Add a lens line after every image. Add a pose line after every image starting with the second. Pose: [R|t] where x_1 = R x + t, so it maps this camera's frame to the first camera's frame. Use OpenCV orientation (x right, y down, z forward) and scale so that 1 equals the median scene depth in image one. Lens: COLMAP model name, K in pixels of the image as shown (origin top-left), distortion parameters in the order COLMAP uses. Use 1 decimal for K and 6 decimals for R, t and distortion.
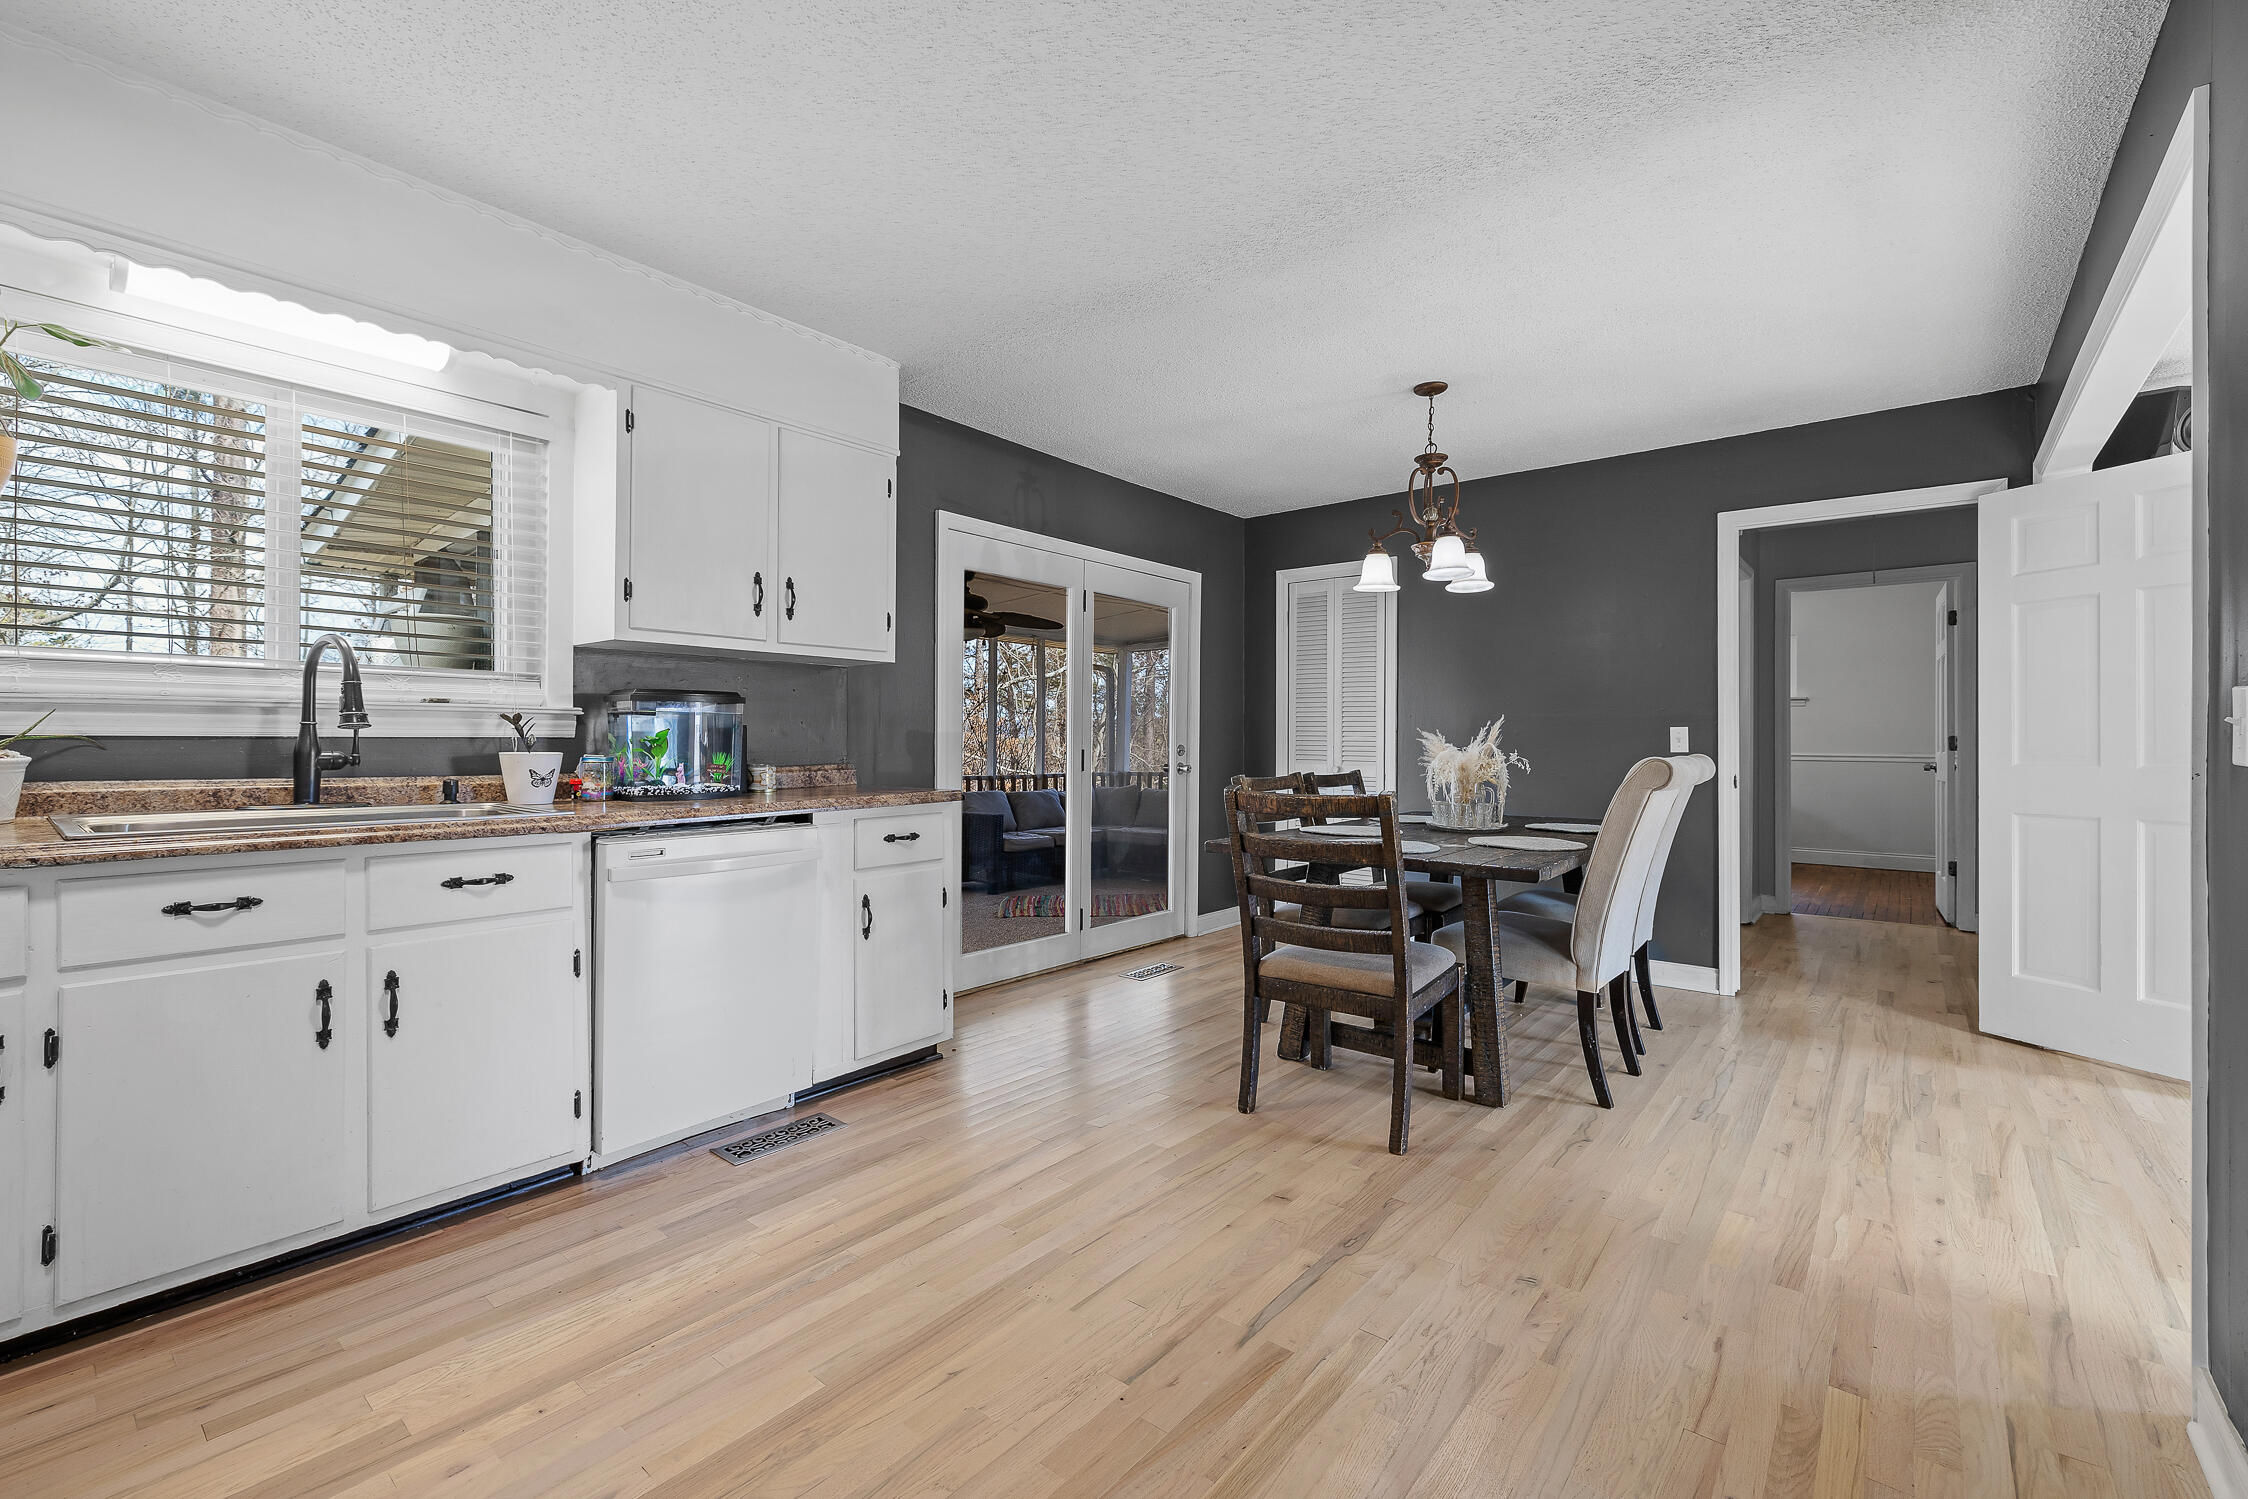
lens RADIAL K [[958.7, 0, 1117.4], [0, 958.7, 737.8], [0, 0, 1]] dist [-0.000380, 0.000162]
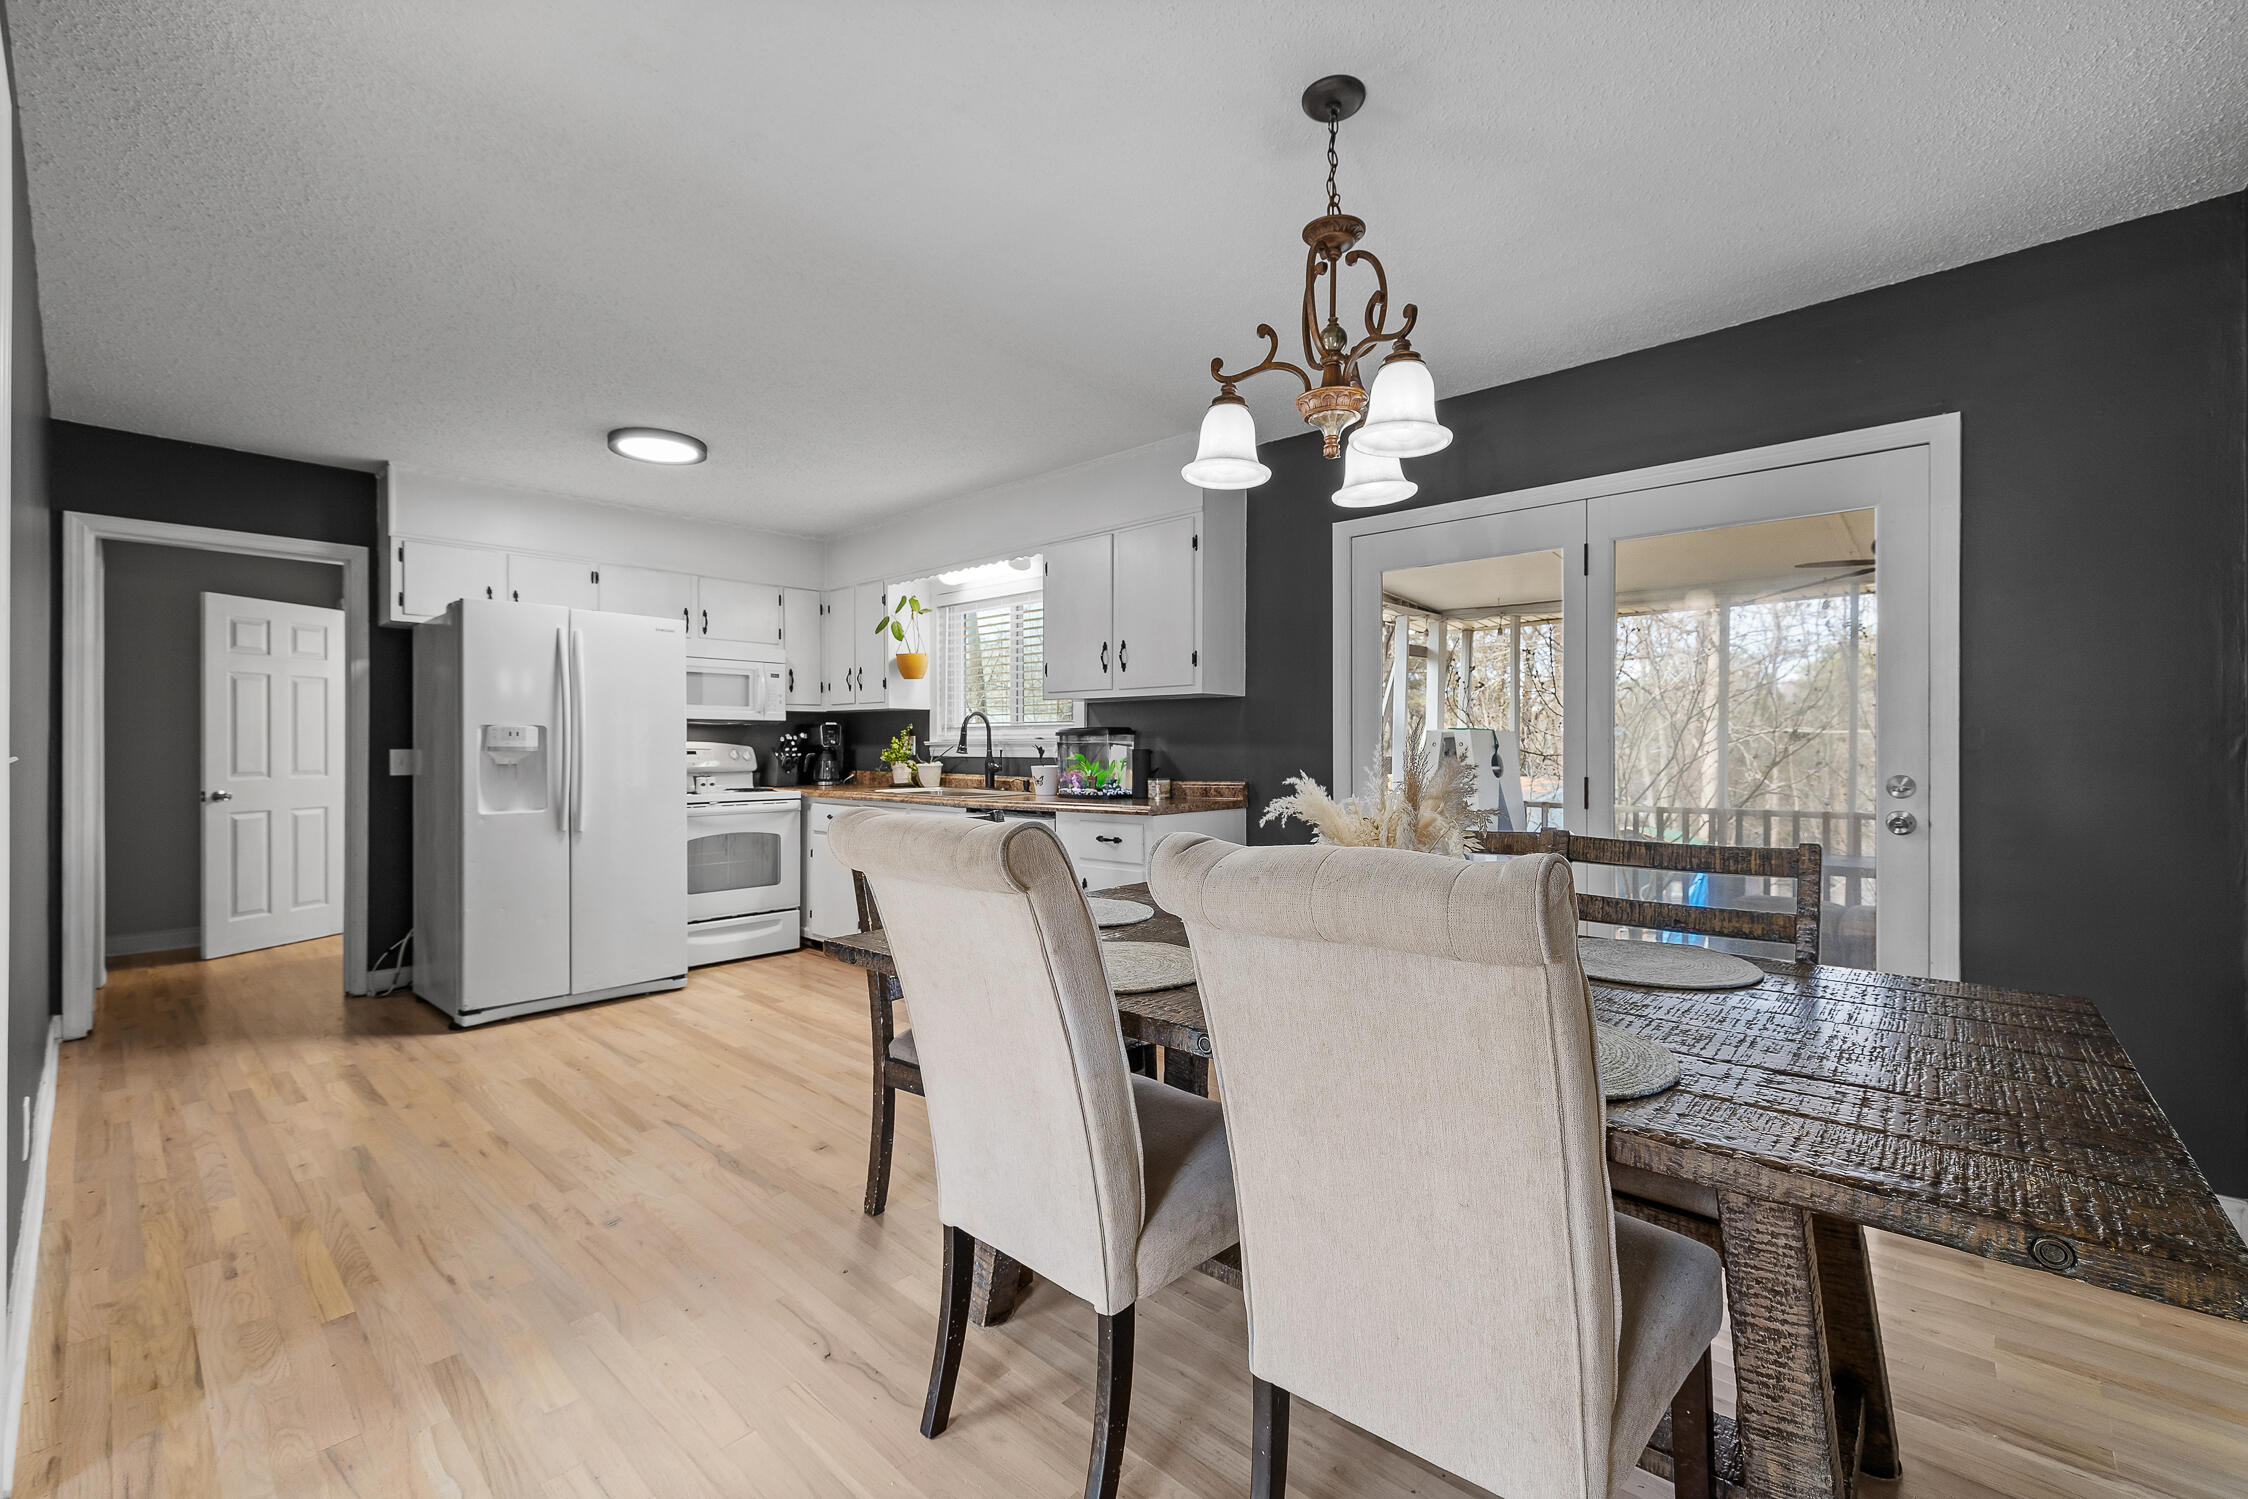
lens RADIAL K [[947.6, 0, 1125.3], [0, 947.6, 744.8], [0, 0, 1]] dist [-0.001428, -0.000431]
pose [[-0.051683, -0.006524, -0.998642, 0.959841], [0.002586, 0.999974, -0.006667, -0.010447], [0.998660, -0.002927, -0.051665, 1.035256]]
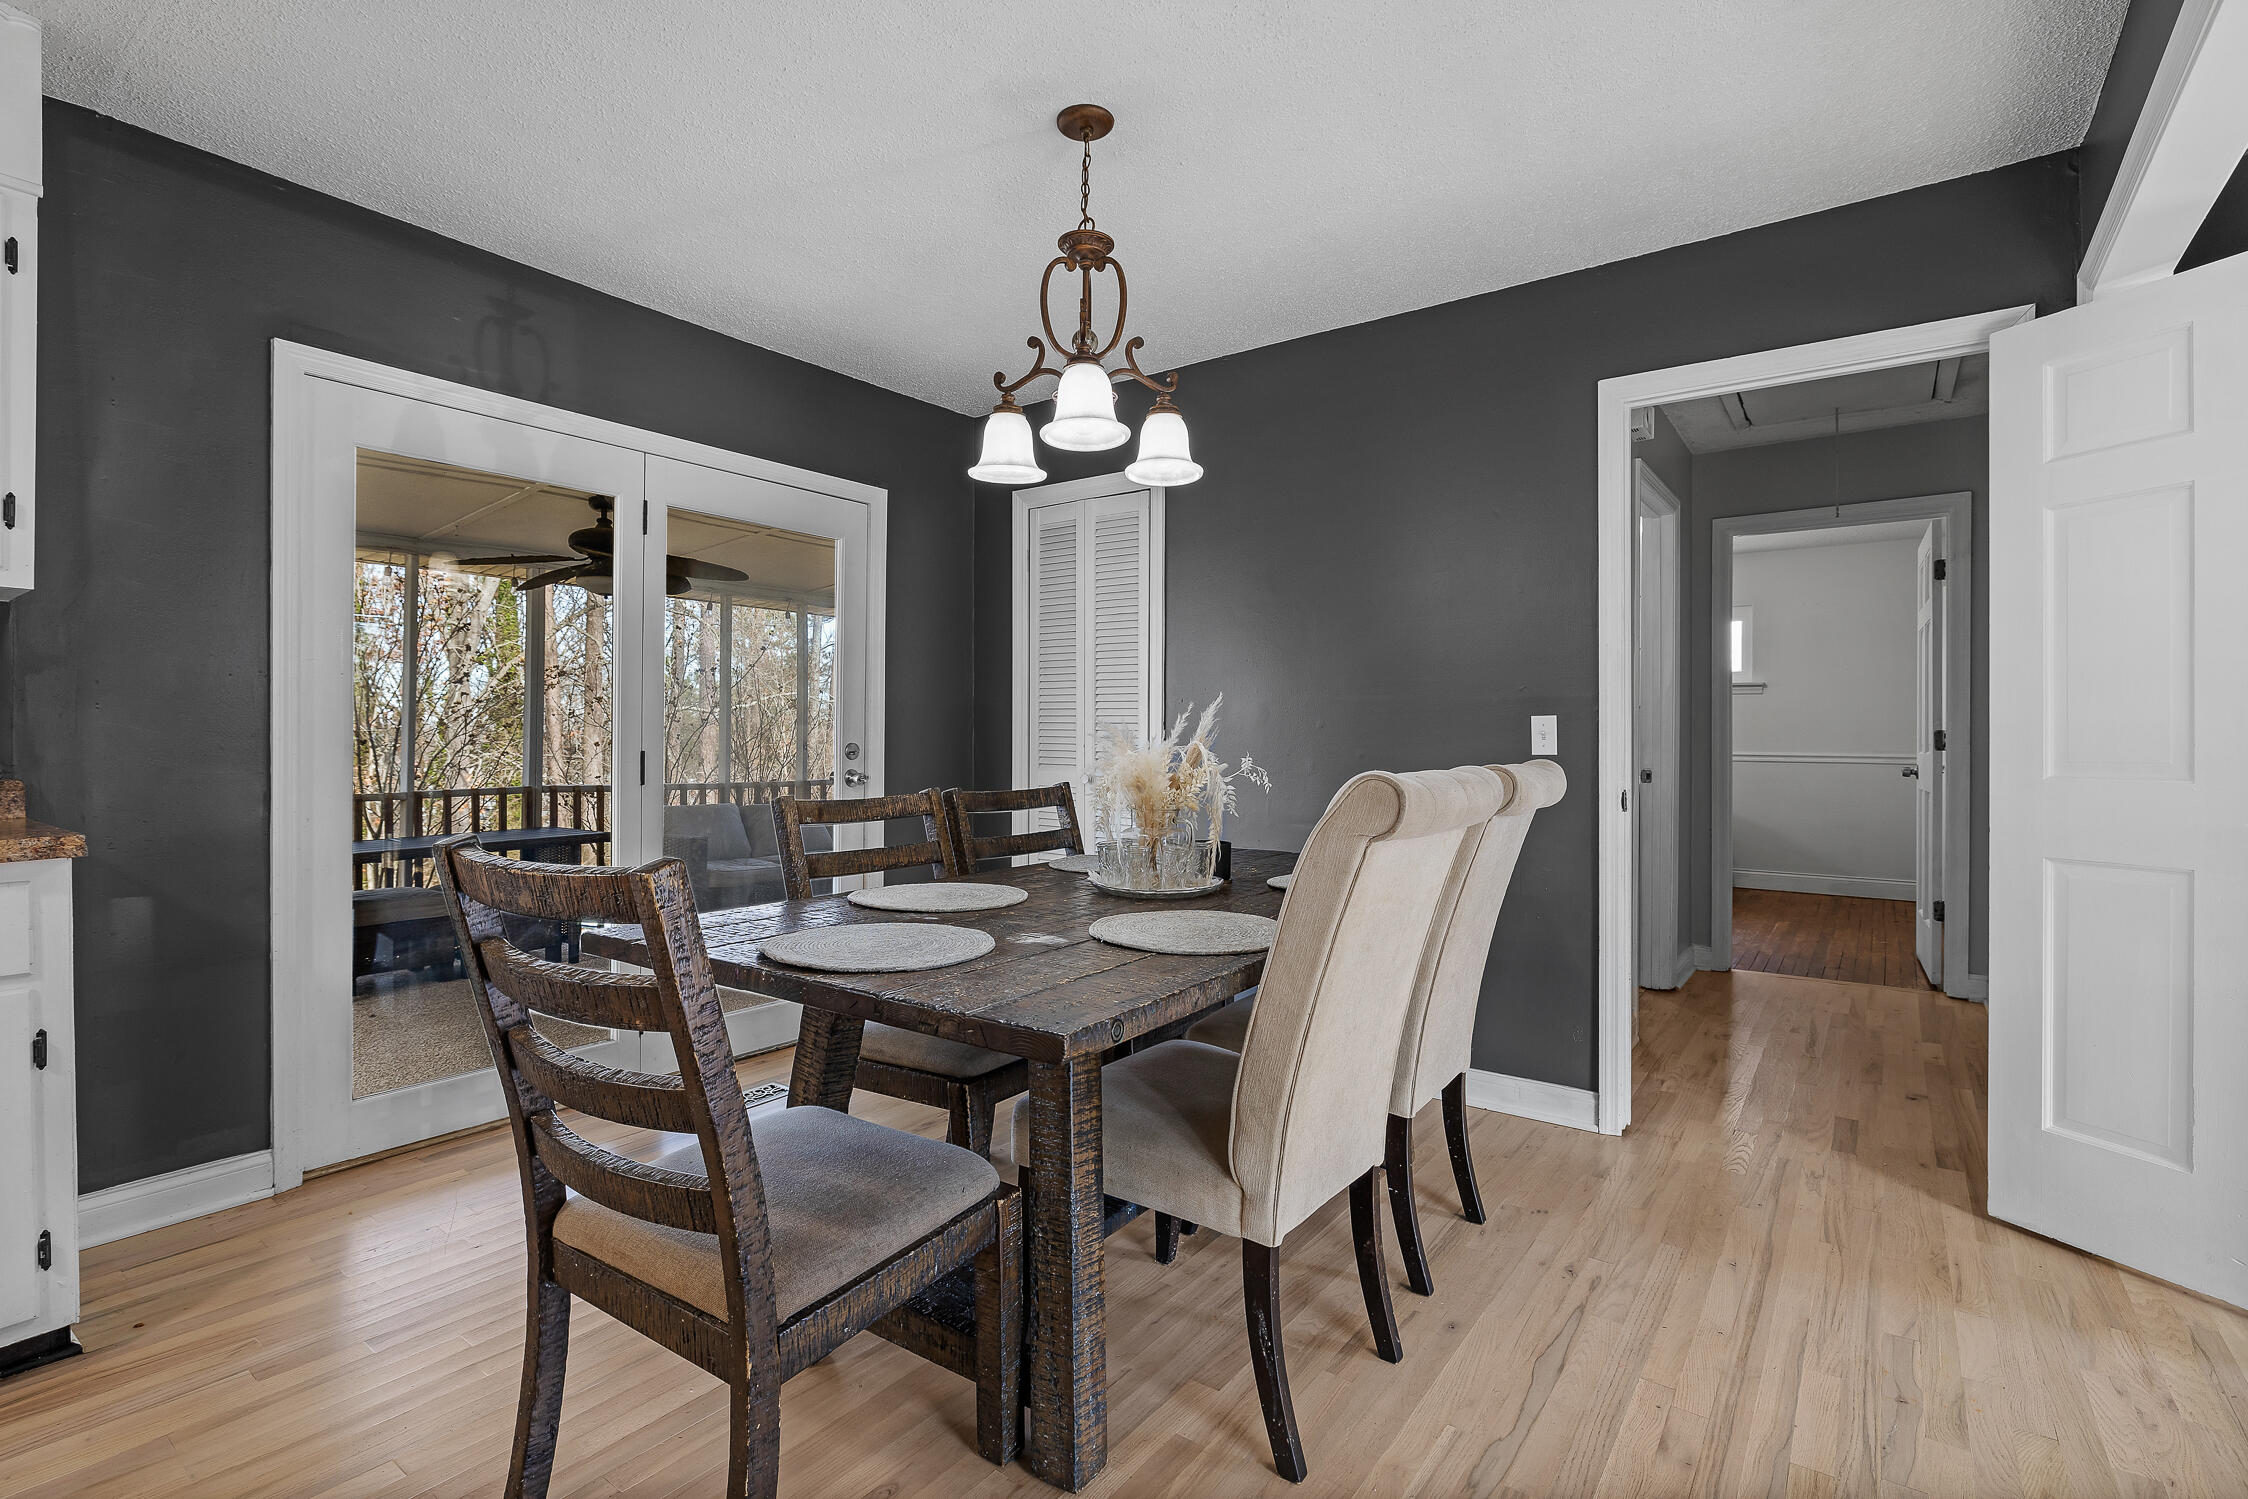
lens RADIAL K [[1045.5, 0, 1121.6], [0, 1045.5, 736.9], [0, 0, 1]] dist [-0.007541, 0.000159]
pose [[0.998378, -0.000169, 0.056928, 0.355193], [-0.000037, 0.999993, 0.003610, 0.000629], [-0.056928, -0.003606, 0.998372, 0.425172]]
